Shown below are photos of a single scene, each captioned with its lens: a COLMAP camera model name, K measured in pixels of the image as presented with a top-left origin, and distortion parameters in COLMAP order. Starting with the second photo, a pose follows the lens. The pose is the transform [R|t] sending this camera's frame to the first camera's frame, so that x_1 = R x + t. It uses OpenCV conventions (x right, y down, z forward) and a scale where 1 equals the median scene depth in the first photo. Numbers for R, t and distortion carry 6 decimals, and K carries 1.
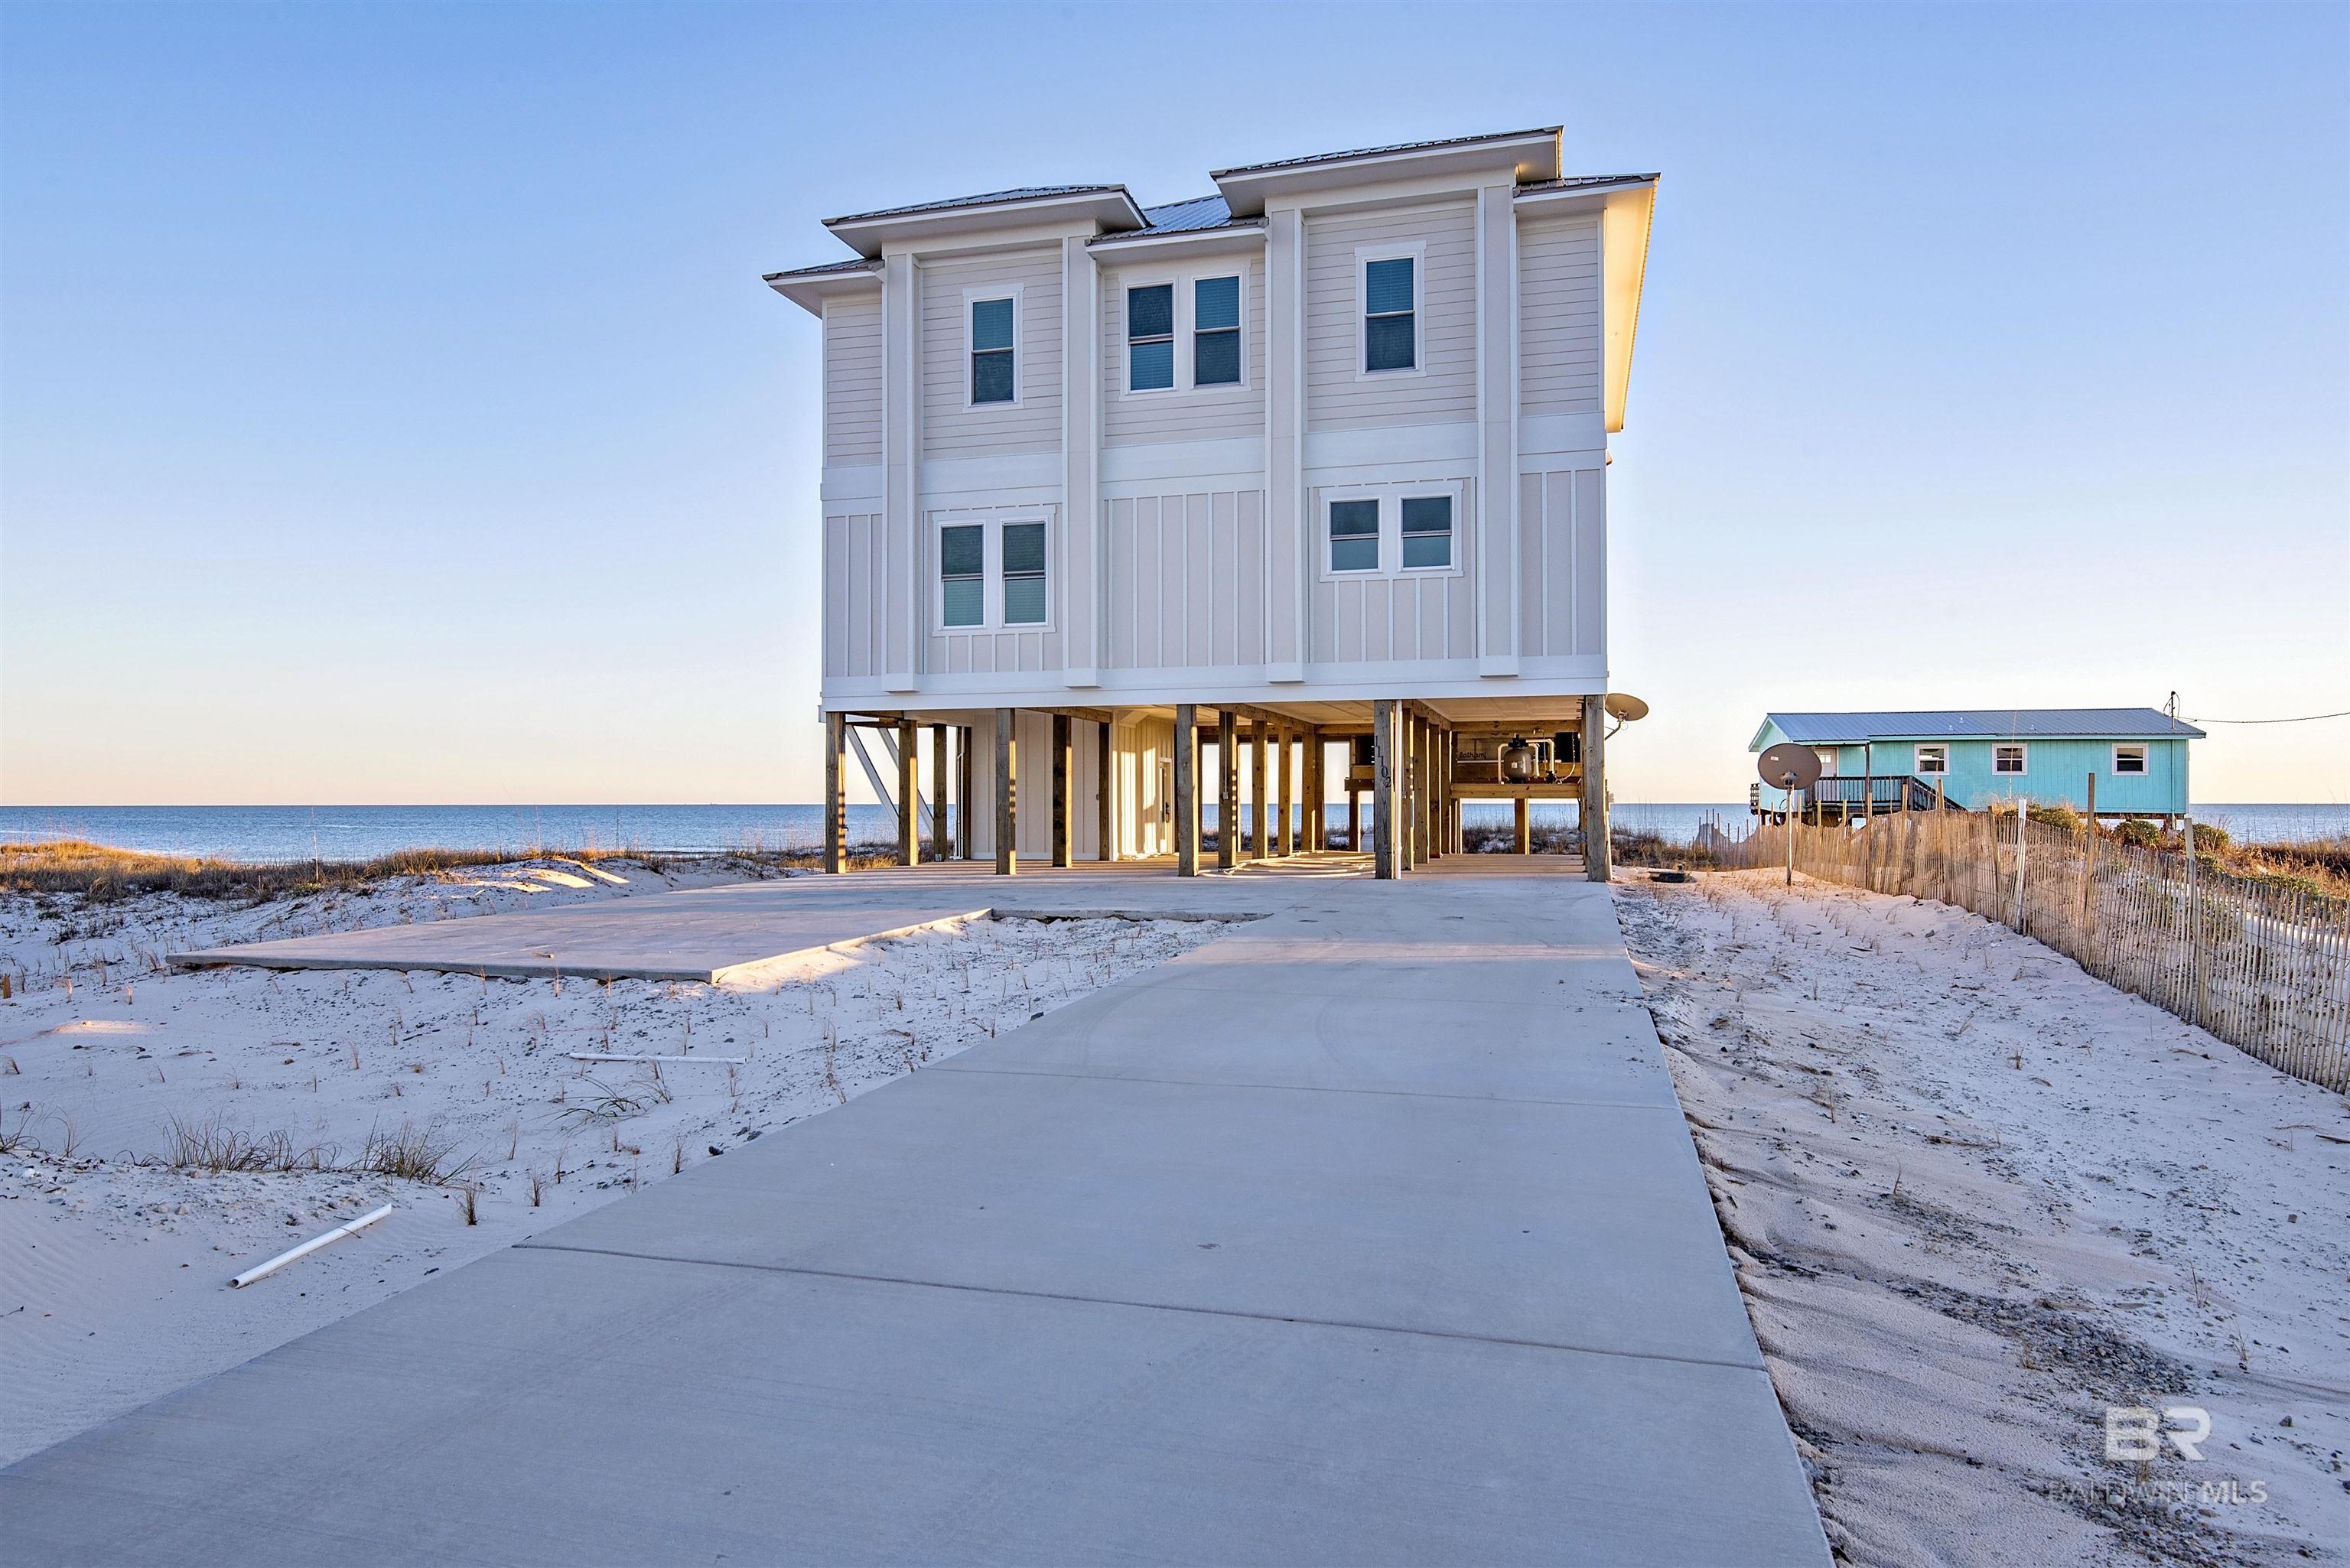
lens RADIAL K [[1447.8, 0, 1176.7], [0, 1447.8, 781.2], [0, 0, 1]] dist [0.016909, -0.000393]
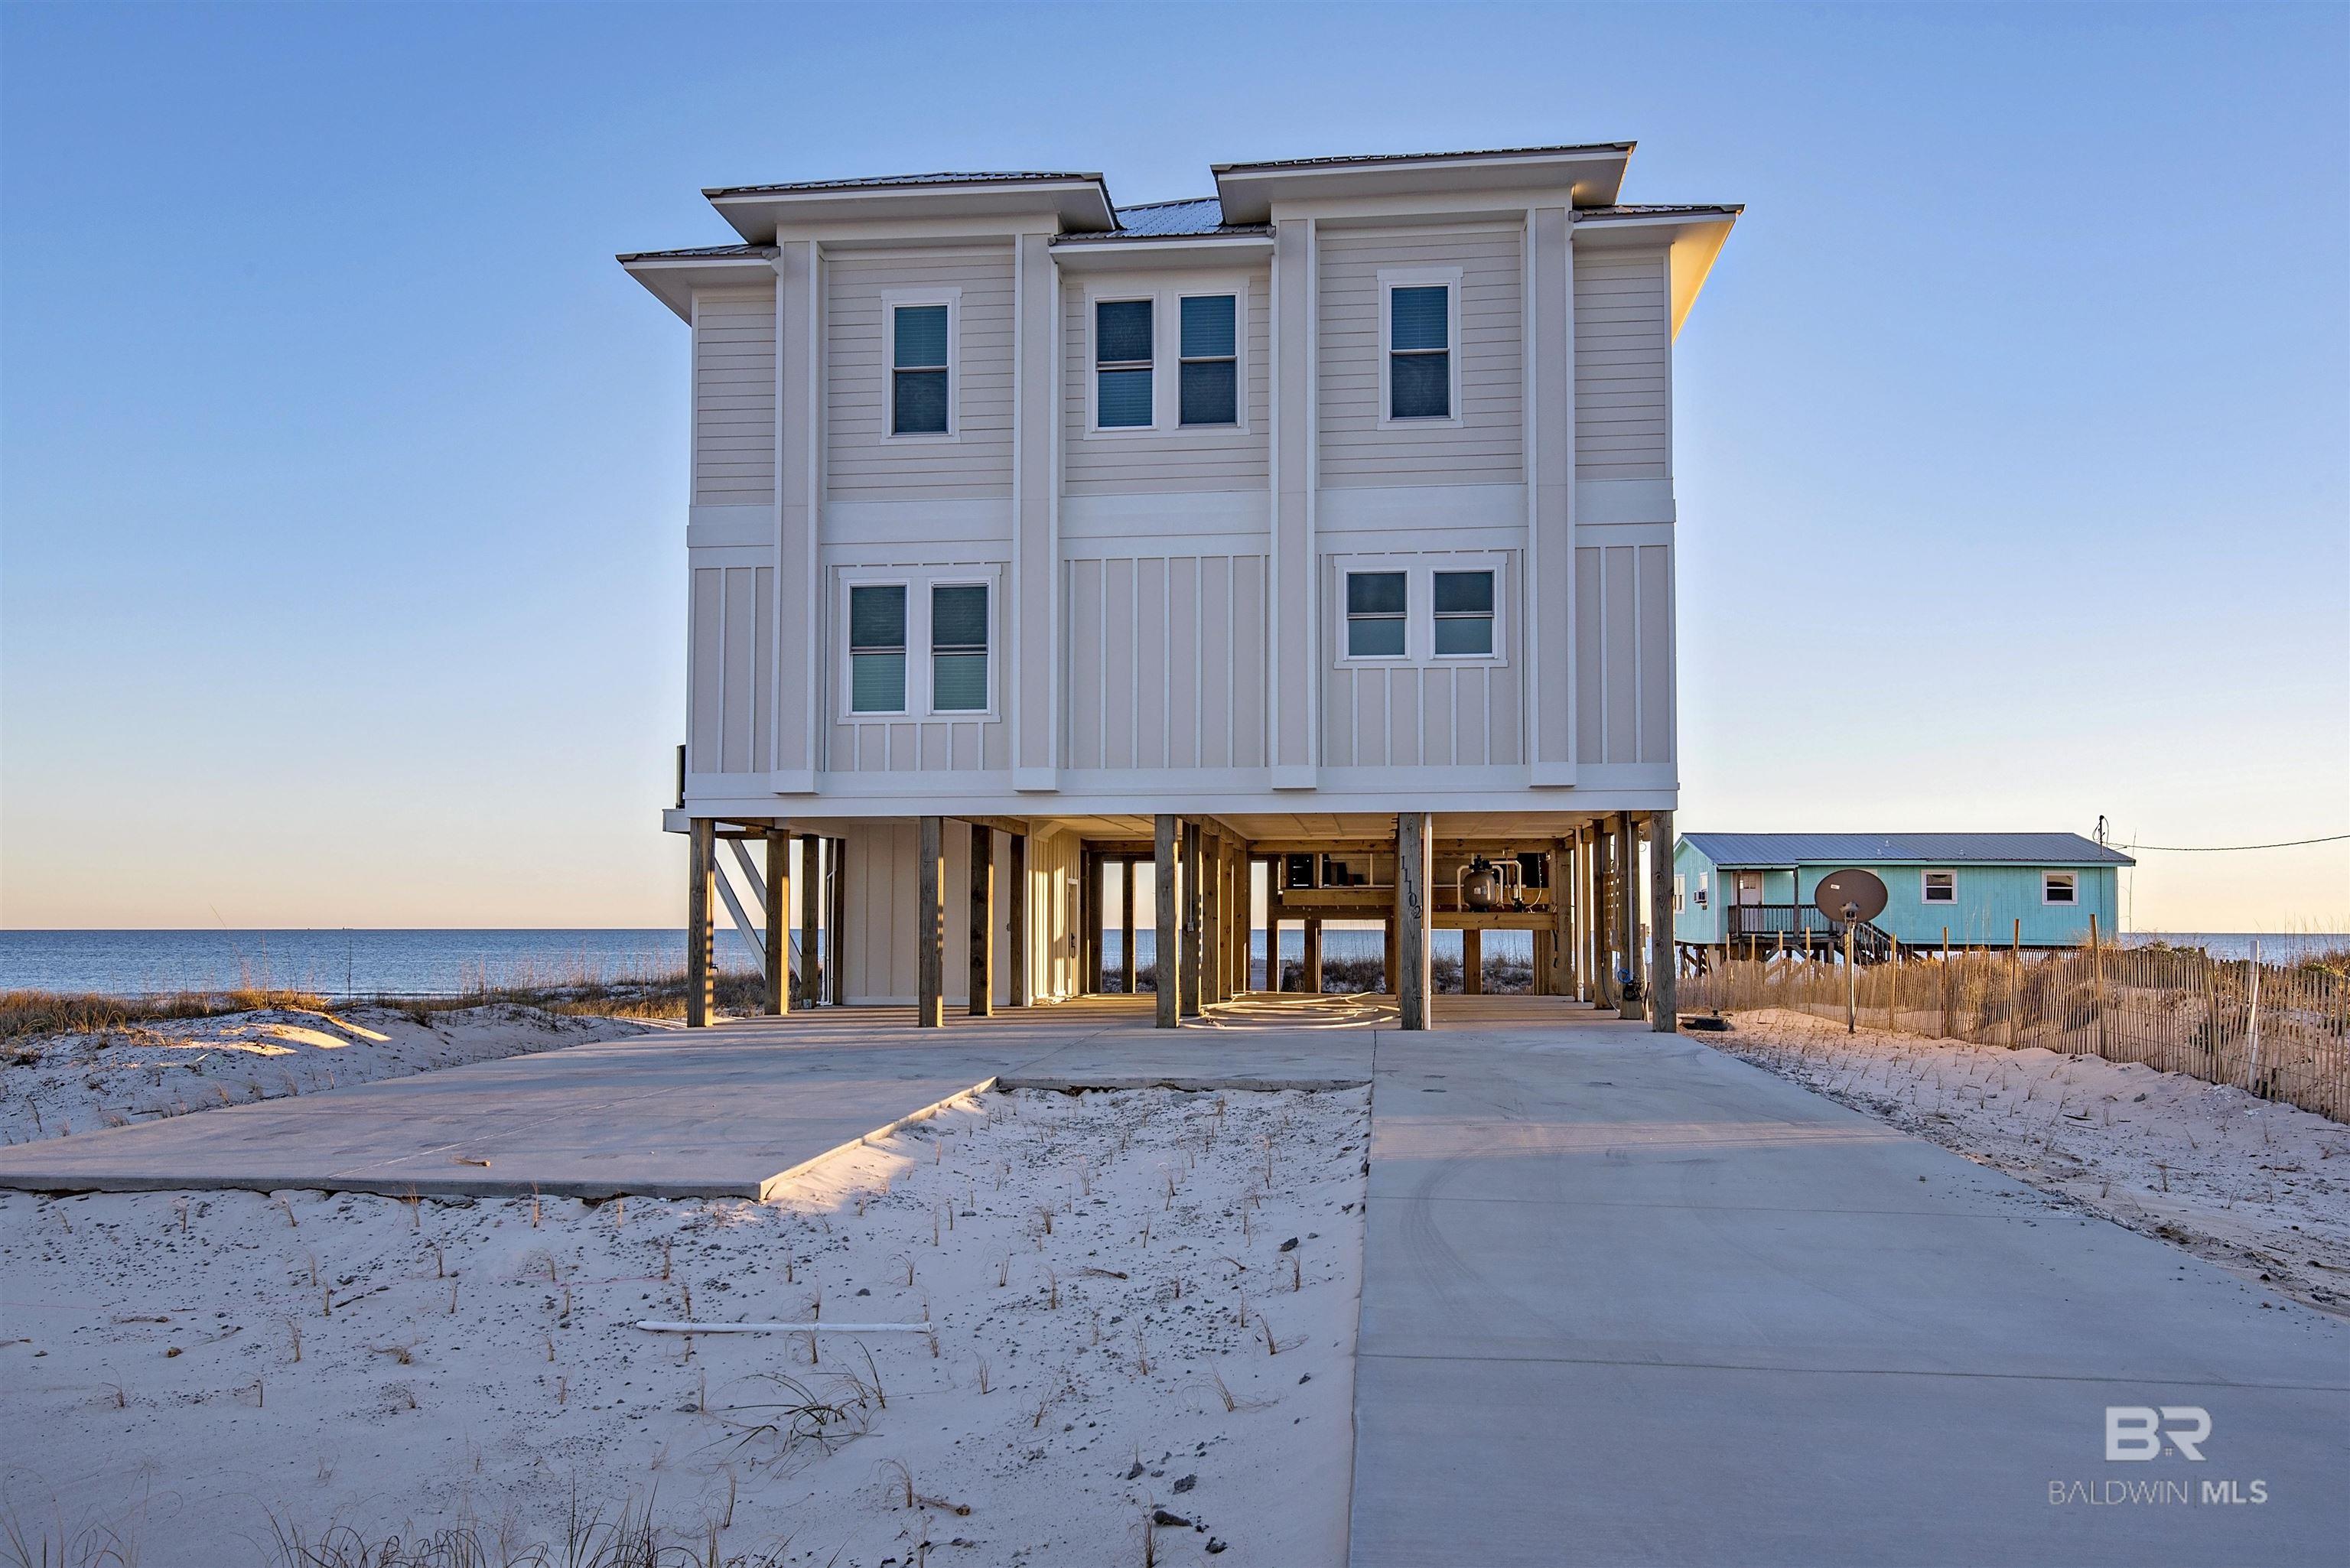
lens RADIAL K [[1654.6, 0, 1198.2], [0, 1654.6, 848.3], [0, 0, 1]] dist [0.026712, 0.003491]
pose [[0.986186, 0.010616, 0.165299, -0.125034], [-0.005102, 0.999417, -0.033747, -0.003000], [-0.165561, 0.032437, 0.985666, 0.082986]]
